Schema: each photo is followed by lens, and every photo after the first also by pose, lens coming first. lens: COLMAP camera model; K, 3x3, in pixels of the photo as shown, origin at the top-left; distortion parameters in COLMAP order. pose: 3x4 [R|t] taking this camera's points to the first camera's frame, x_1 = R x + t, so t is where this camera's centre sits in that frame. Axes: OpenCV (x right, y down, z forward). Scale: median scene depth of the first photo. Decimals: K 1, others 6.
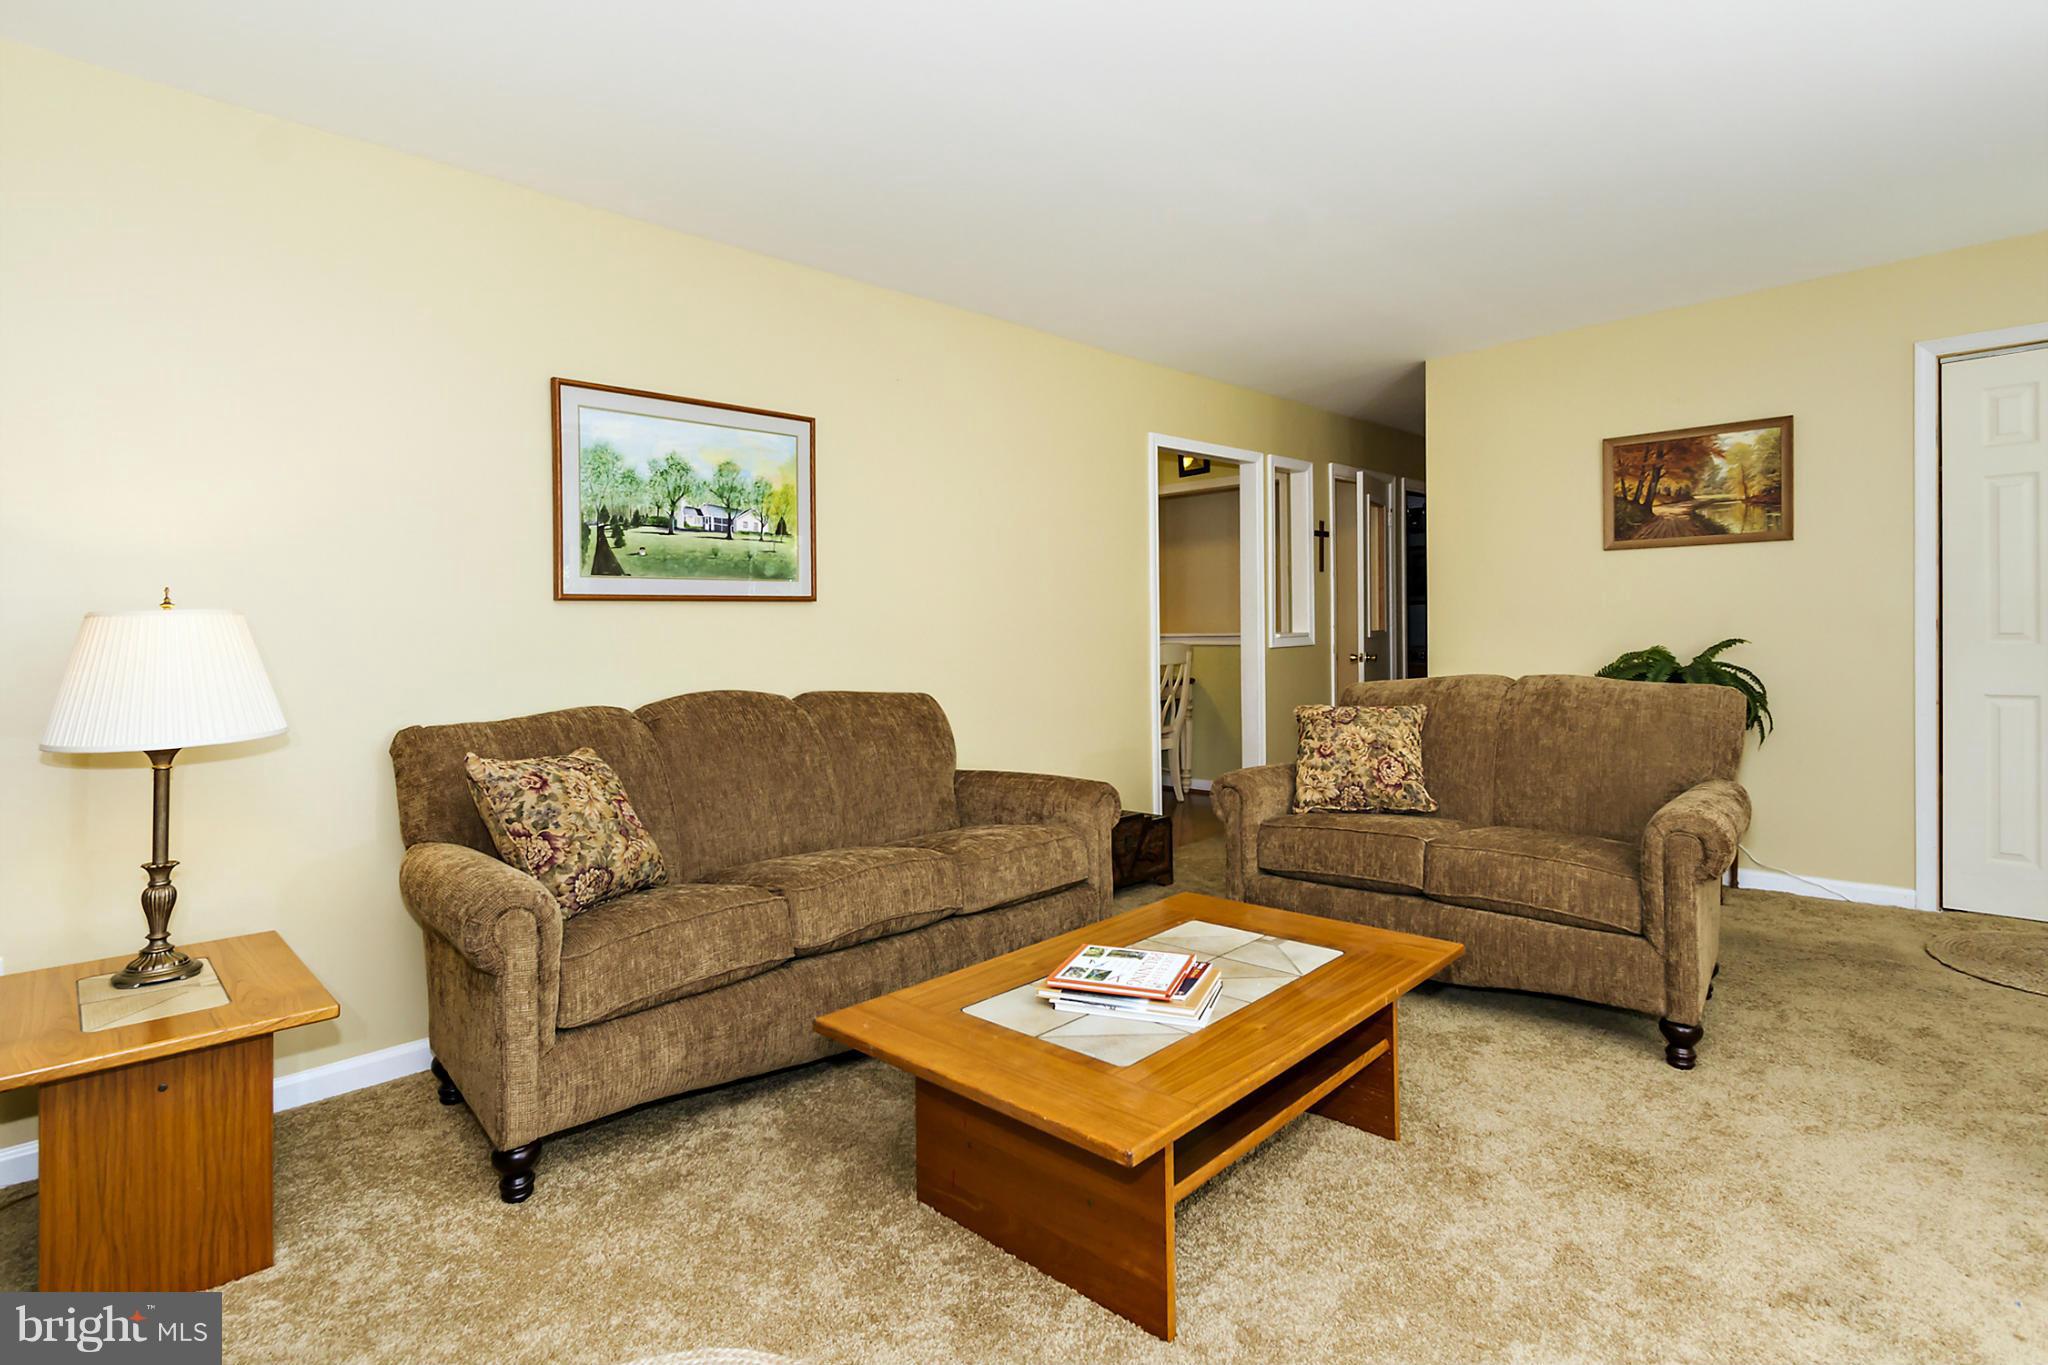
lens RADIAL K [[1001.0, 0, 1011.8], [0, 1001.0, 653.3], [0, 0, 1]] dist [0.002198, 0.000701]
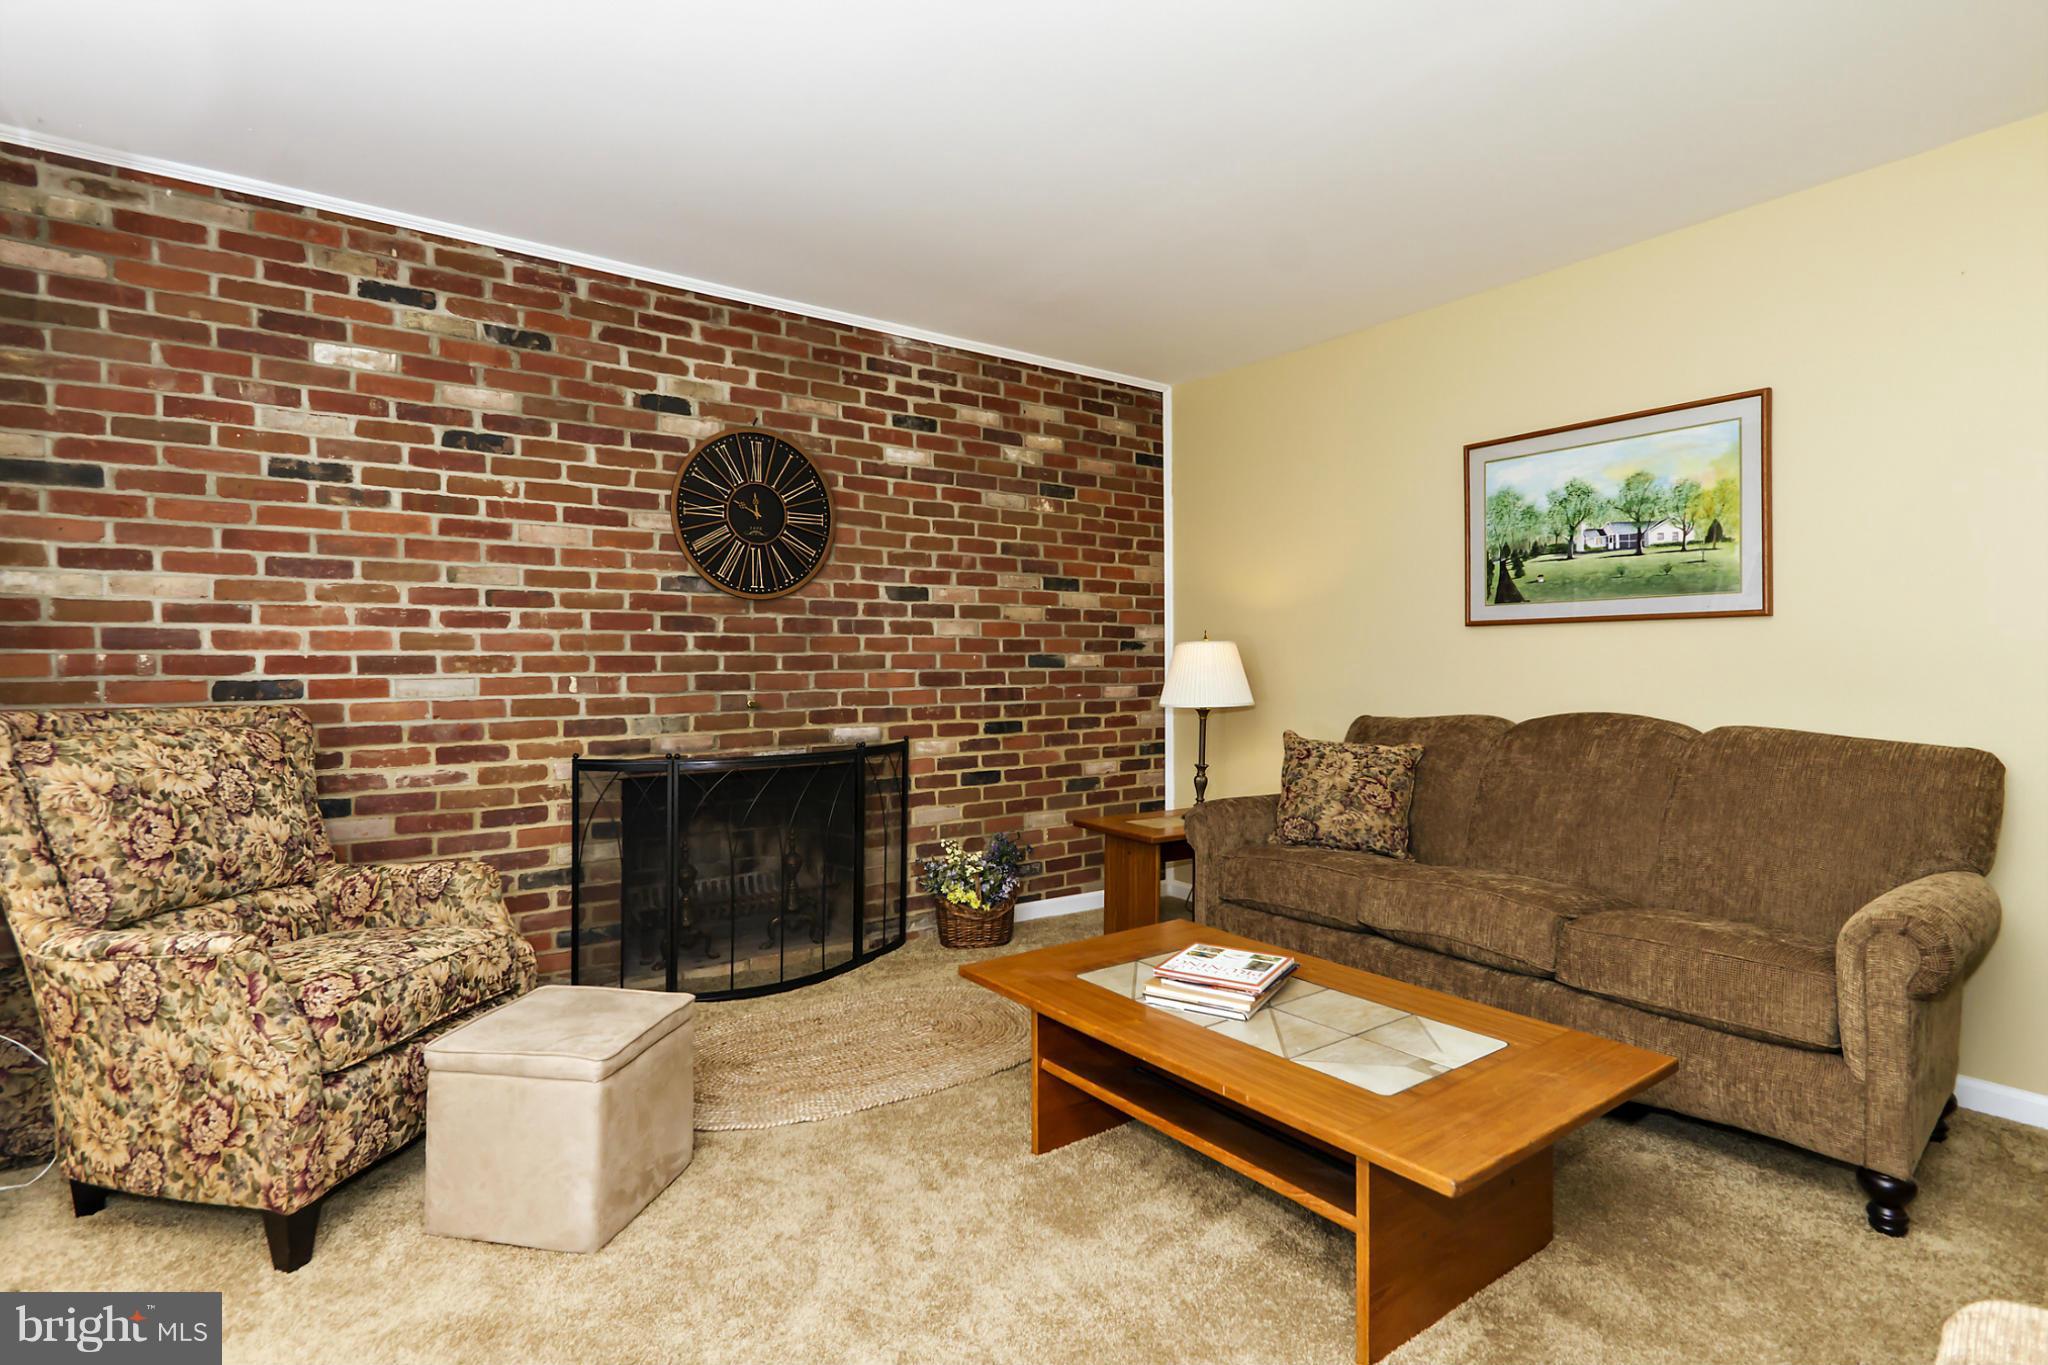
lens RADIAL K [[1001.0, 0, 1011.8], [0, 1001.0, 653.3], [0, 0, 1]] dist [0.002198, 0.000701]
pose [[-0.157566, 0.007913, -0.987477, 0.776835], [-0.019833, 0.999741, 0.011176, -0.020895], [0.987309, 0.021345, -0.157368, 0.592214]]
